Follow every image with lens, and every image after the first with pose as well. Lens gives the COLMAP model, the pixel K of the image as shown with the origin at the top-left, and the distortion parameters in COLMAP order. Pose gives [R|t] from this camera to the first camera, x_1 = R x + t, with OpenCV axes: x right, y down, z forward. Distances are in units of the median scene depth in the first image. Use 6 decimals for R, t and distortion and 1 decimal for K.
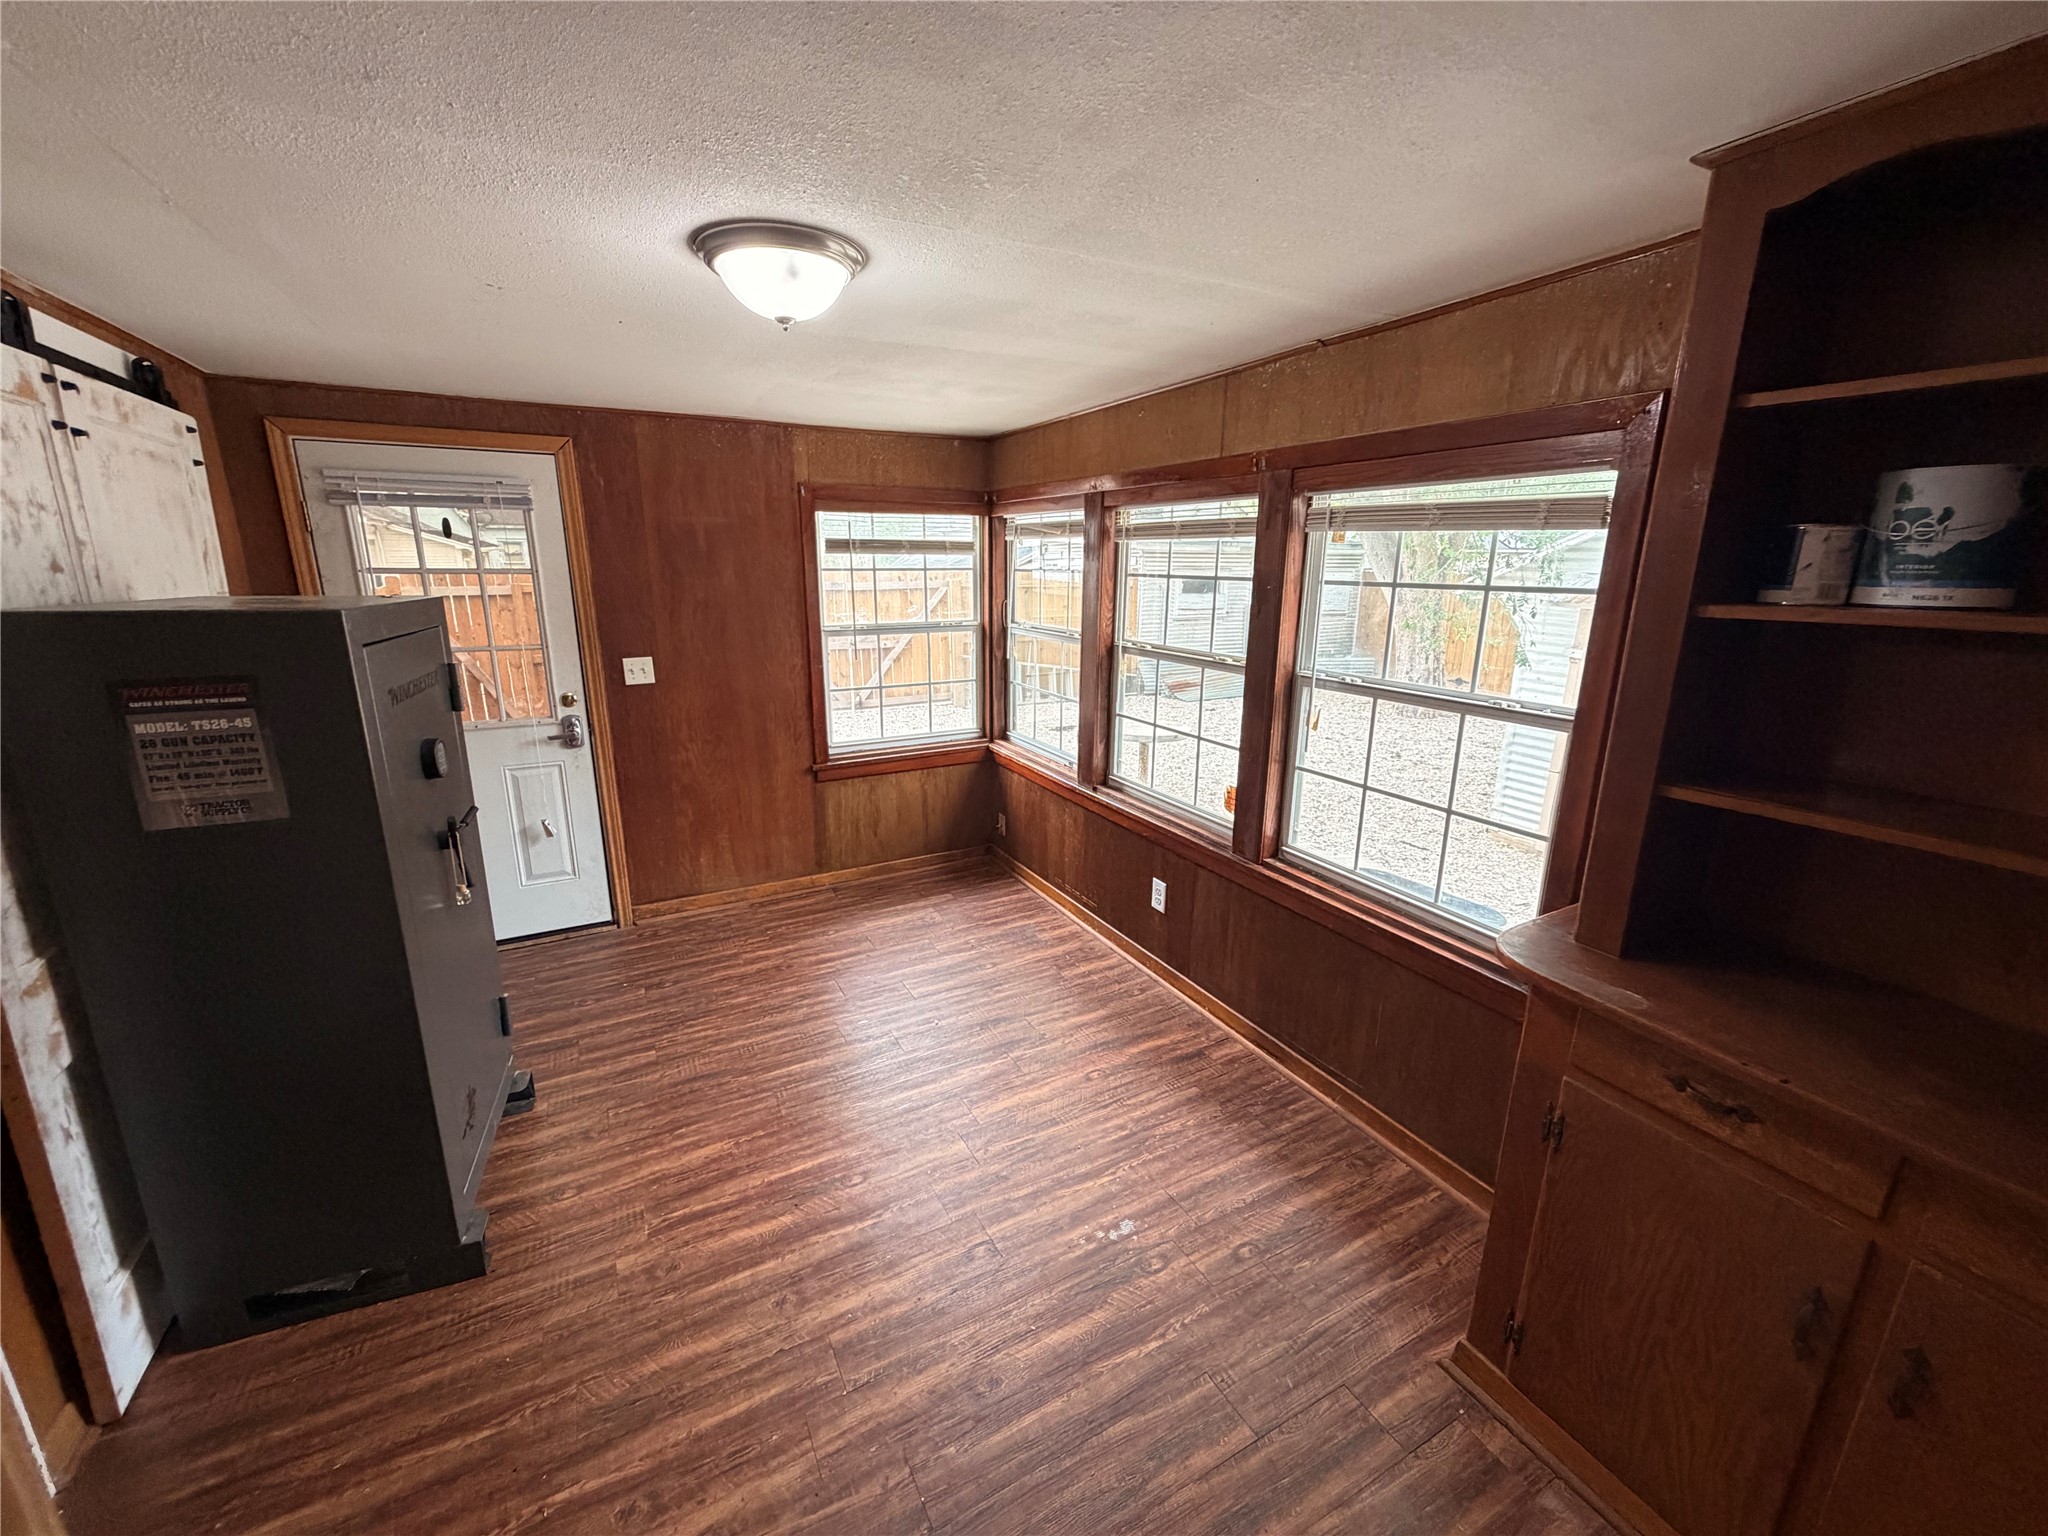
lens RADIAL K [[814.3, 0, 1028.7], [0, 814.3, 767.8], [0, 0, 1]] dist [0.000110, 0.000450]
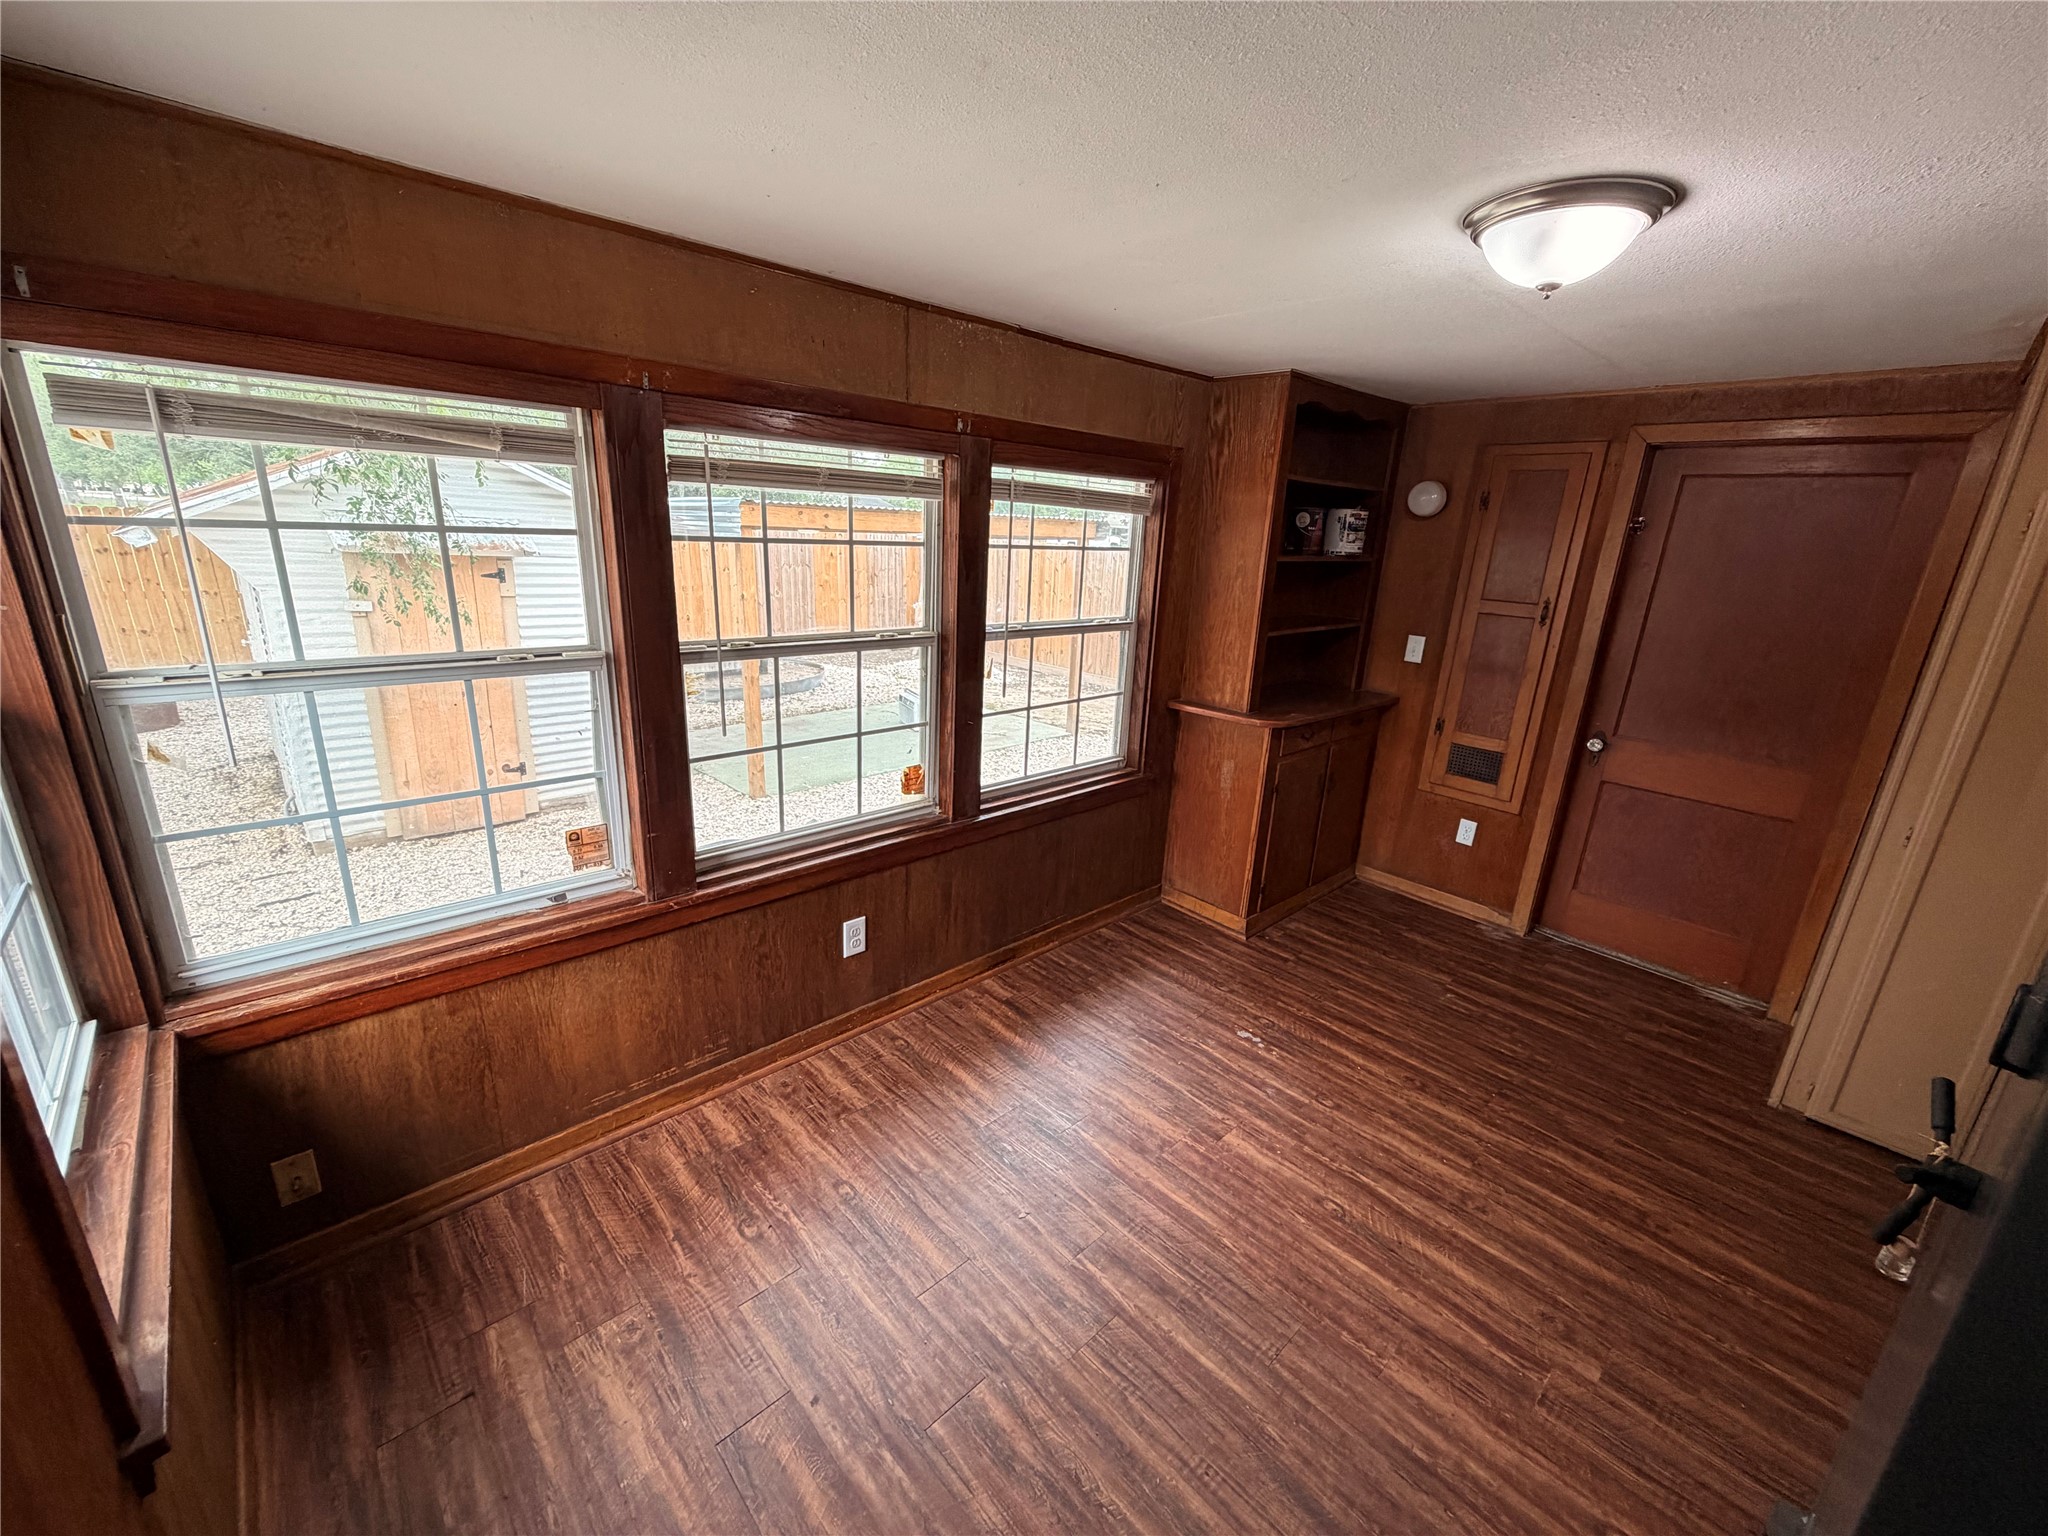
lens RADIAL K [[814.3, 0, 1013.0], [0, 814.3, 765.5], [0, 0, 1]] dist [0.000110, 0.000450]
pose [[-0.242884, -0.290345, 0.925585, -0.722031], [0.197406, 0.919397, 0.340205, -0.305790], [-0.949757, 0.265347, -0.165991, 1.165582]]
